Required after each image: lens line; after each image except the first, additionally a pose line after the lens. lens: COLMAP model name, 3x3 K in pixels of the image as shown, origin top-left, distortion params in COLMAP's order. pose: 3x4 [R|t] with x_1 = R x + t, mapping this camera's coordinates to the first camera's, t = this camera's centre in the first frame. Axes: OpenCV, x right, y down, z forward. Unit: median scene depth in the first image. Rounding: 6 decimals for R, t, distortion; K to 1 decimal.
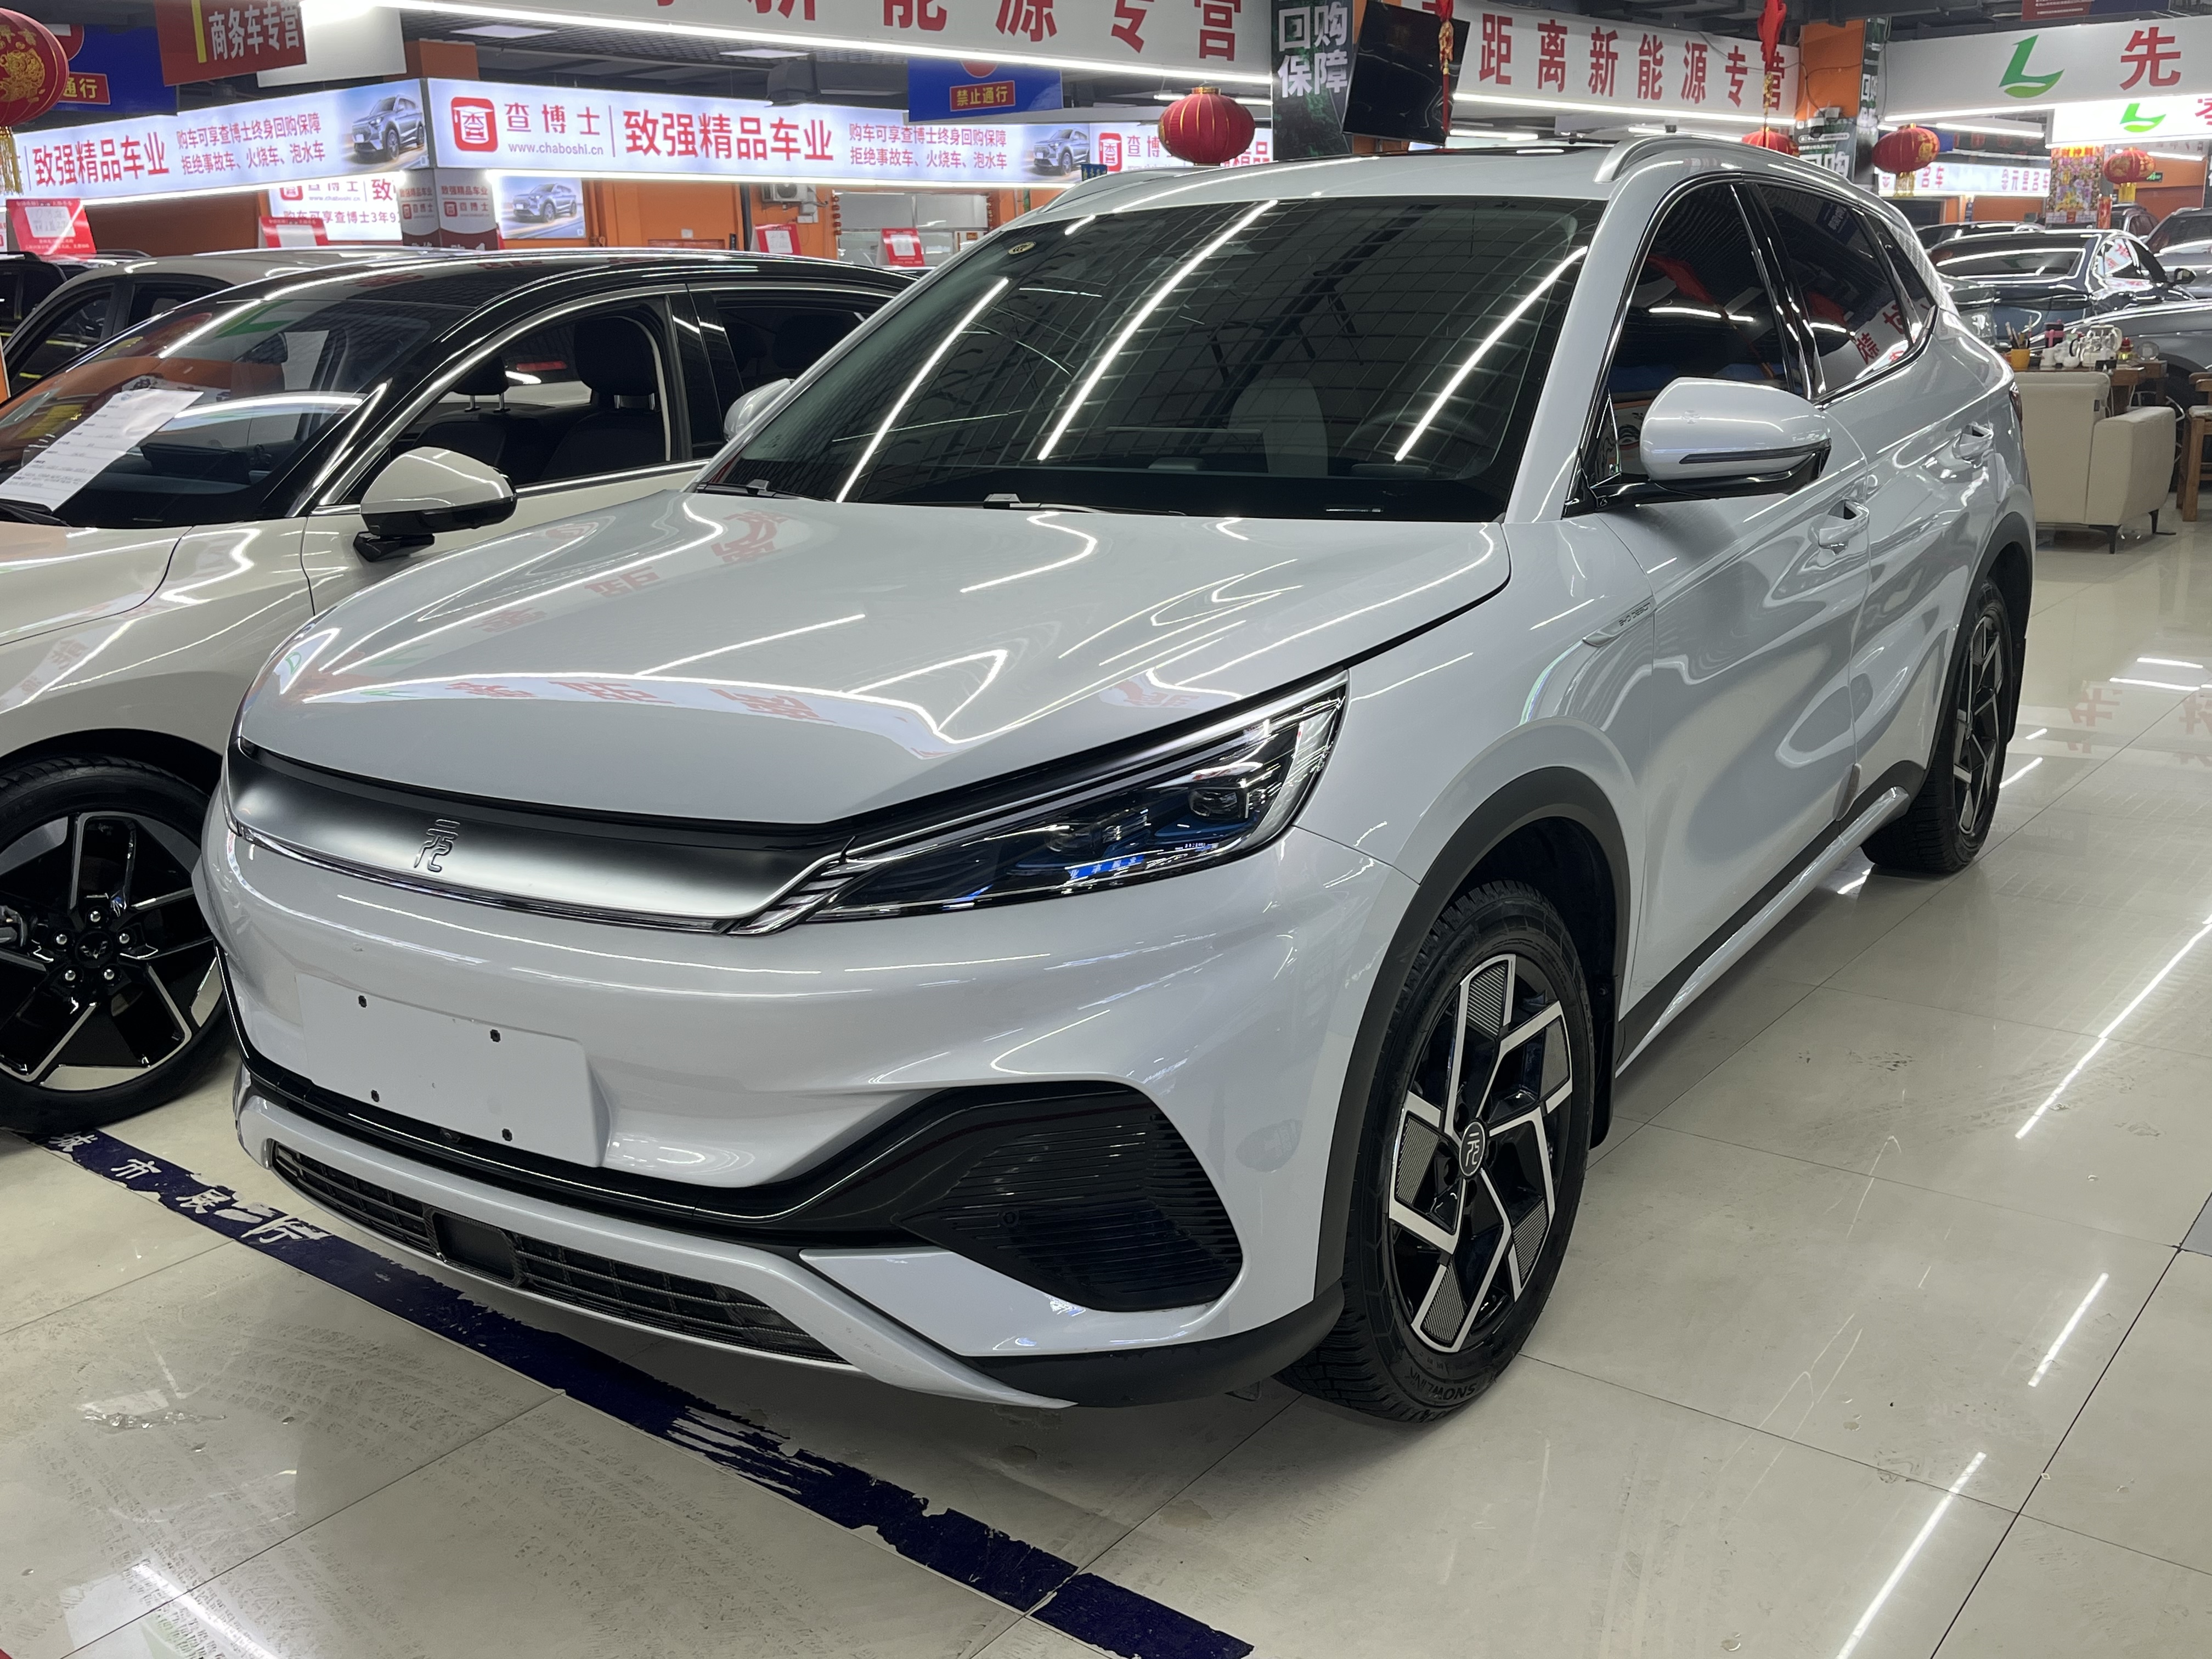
lens RADIAL K [[2037.8, 0, 1105.9], [0, 2037.8, 817.7], [0, 0, 1]] dist [0.017495, 0.000000]
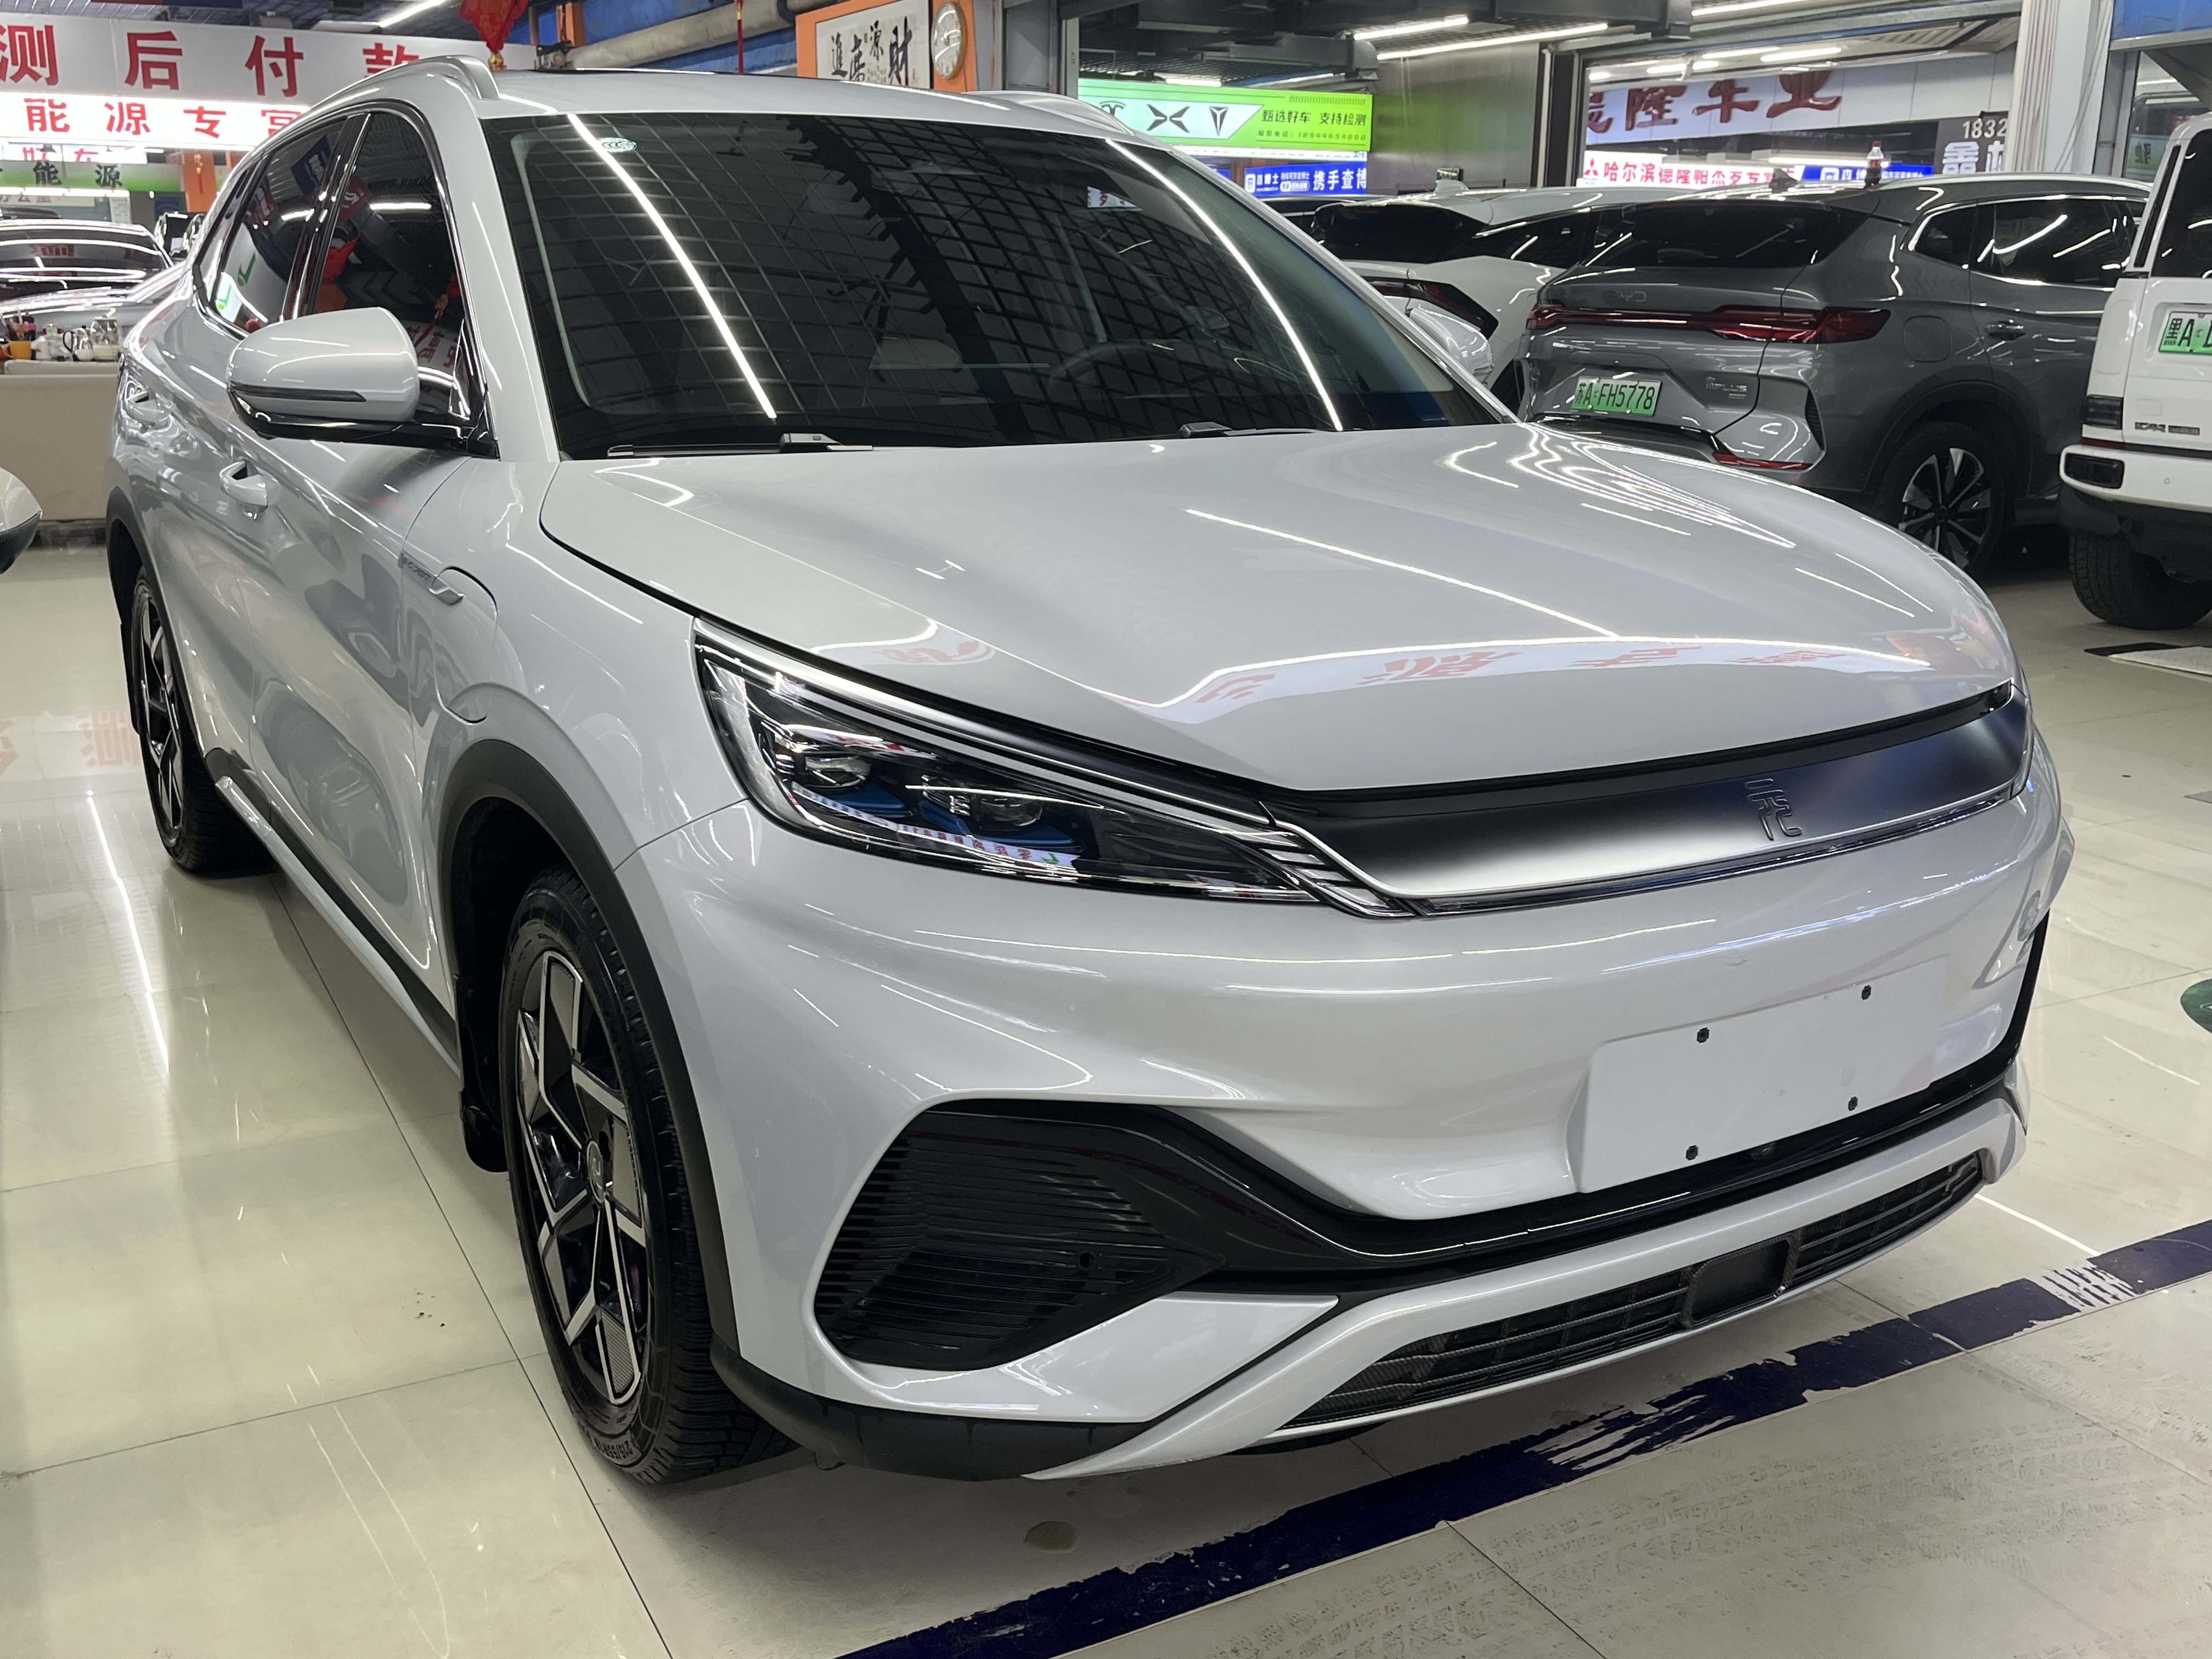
lens RADIAL K [[2037.8, 0, 1094.4], [0, 2037.8, 826.1], [0, 0, 1]] dist [0.017495, 0.000000]
pose [[0.415676, -0.206297, 0.885808, -0.200520], [0.209650, 0.969442, 0.127393, -0.024451], [-0.885020, 0.132755, 0.446224, 0.147085]]
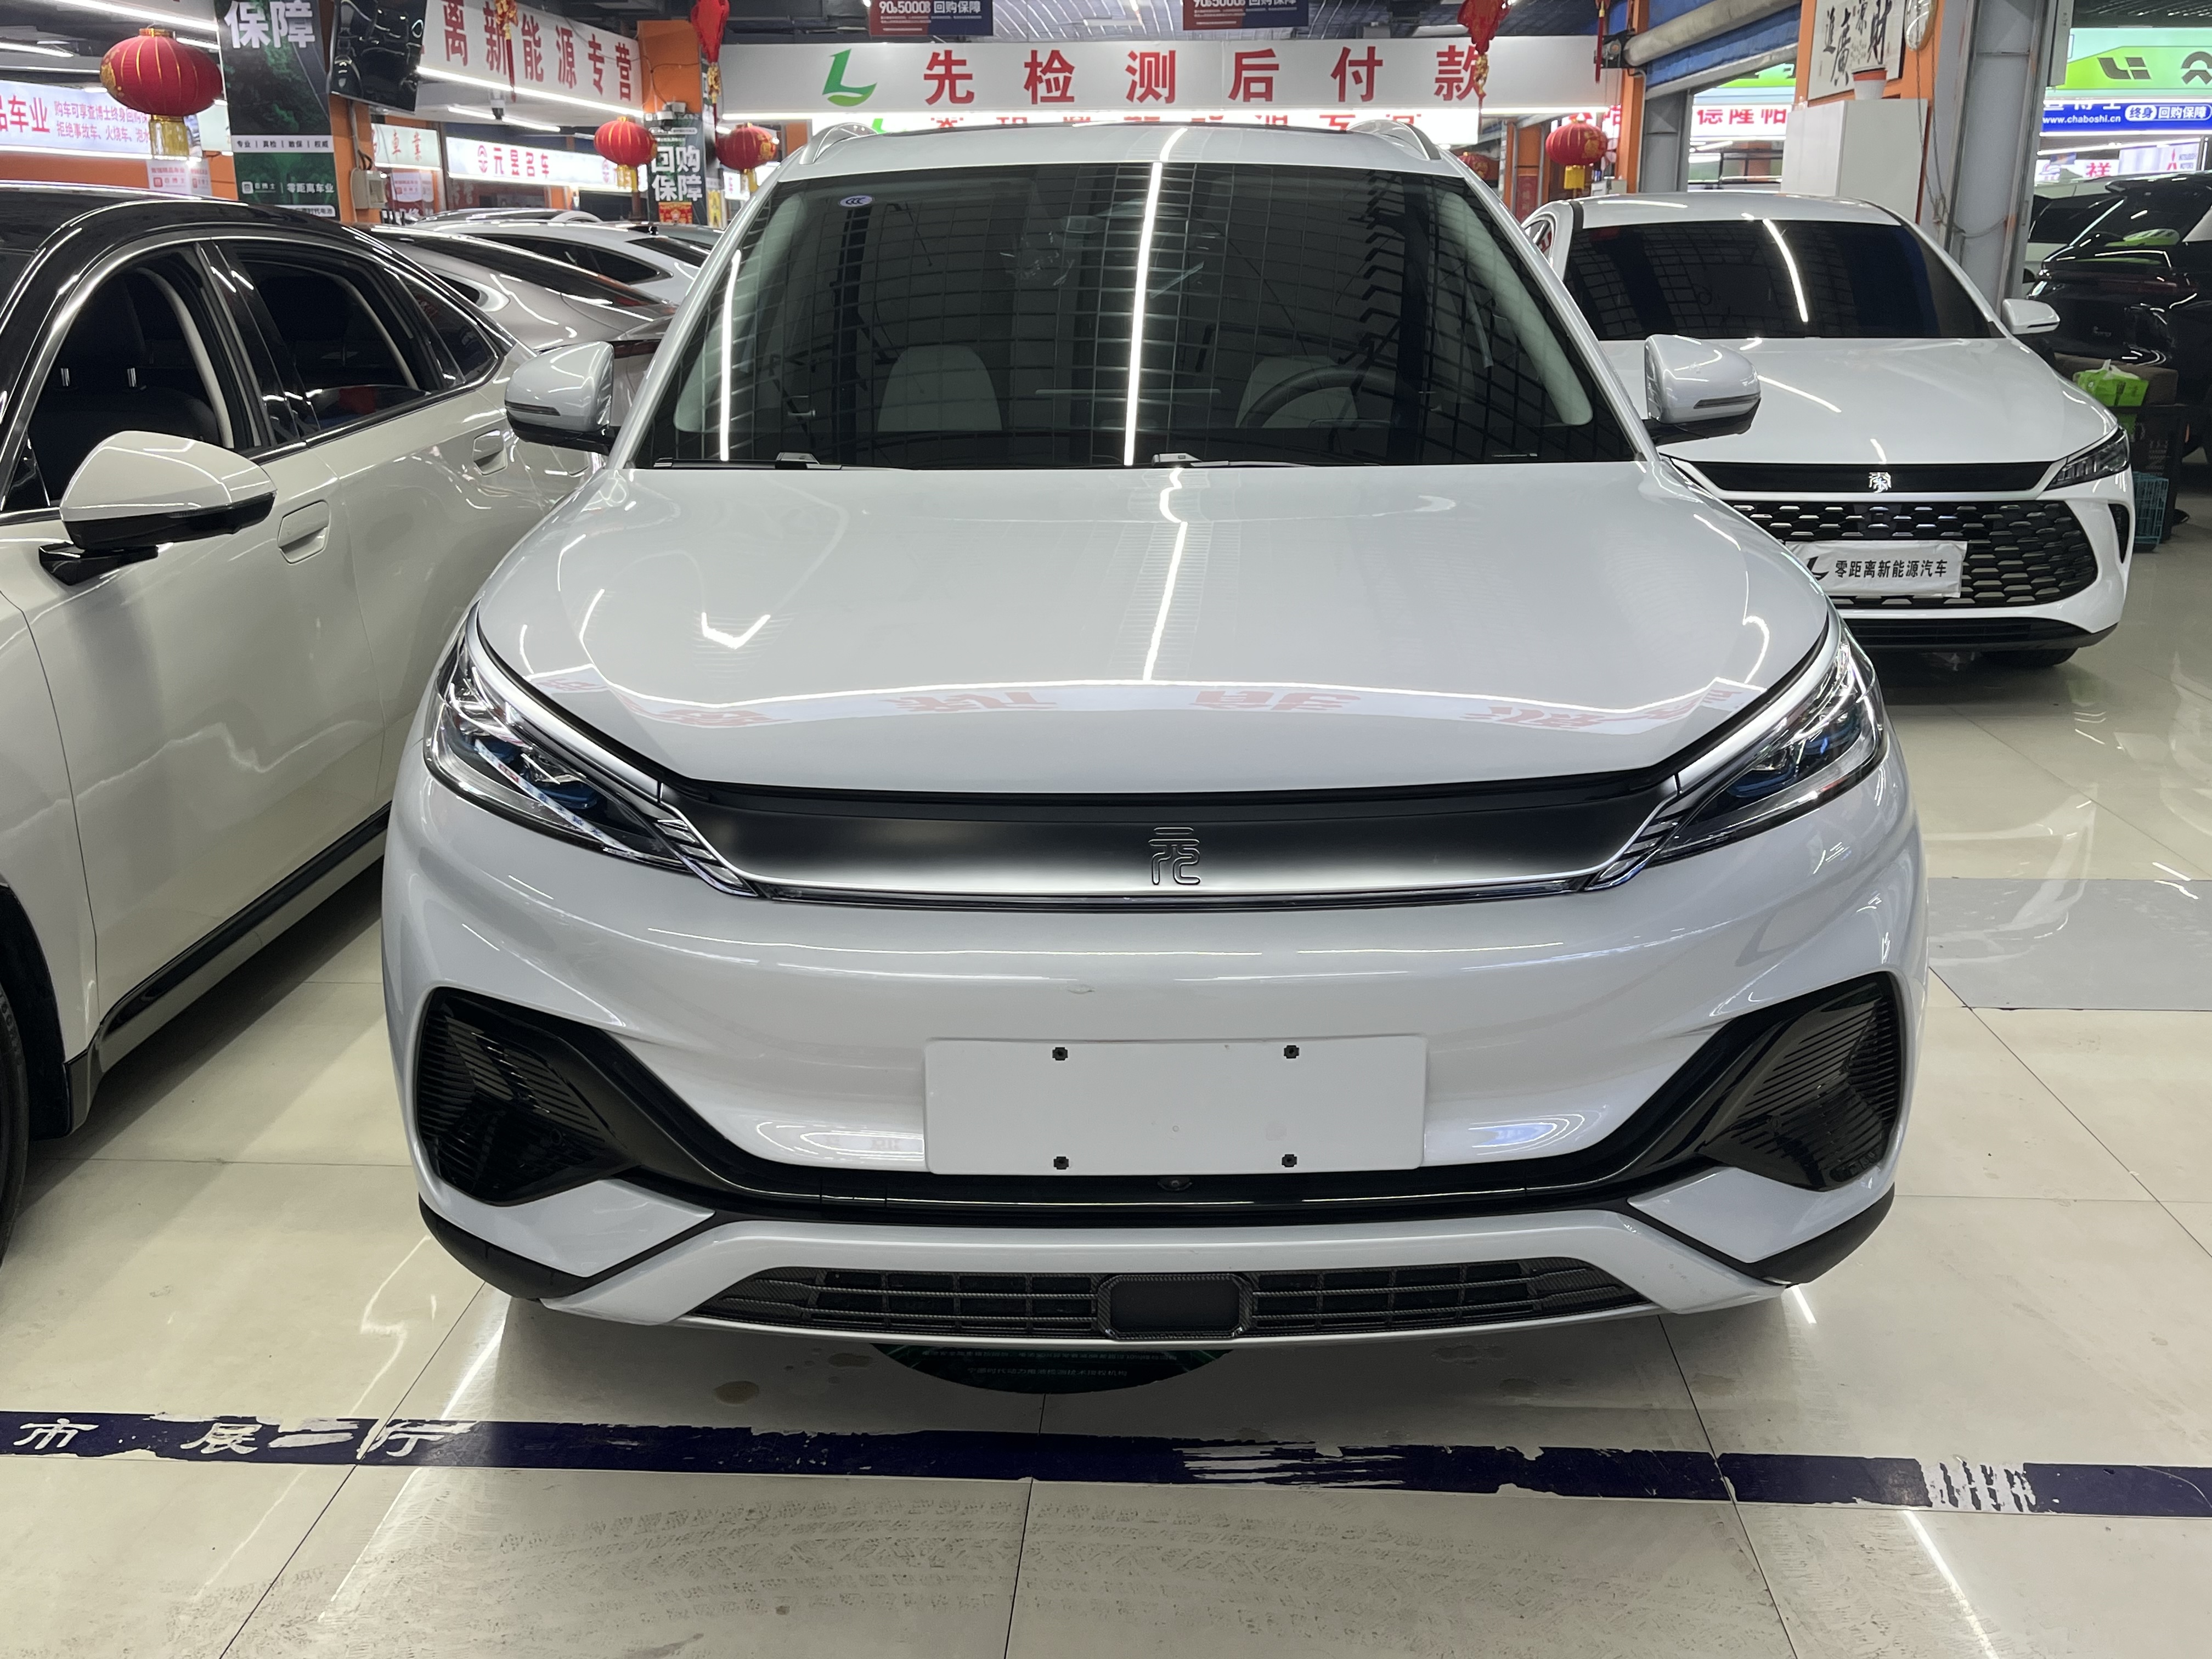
lens RADIAL K [[2037.8, 0, 1094.2], [0, 2037.8, 842.5], [0, 0, 1]] dist [0.017495, 0.000000]
pose [[0.826268, -0.133452, 0.547240, -0.140173], [0.125048, 0.990745, 0.052799, -0.007112], [-0.549222, 0.024805, 0.835308, 0.048967]]
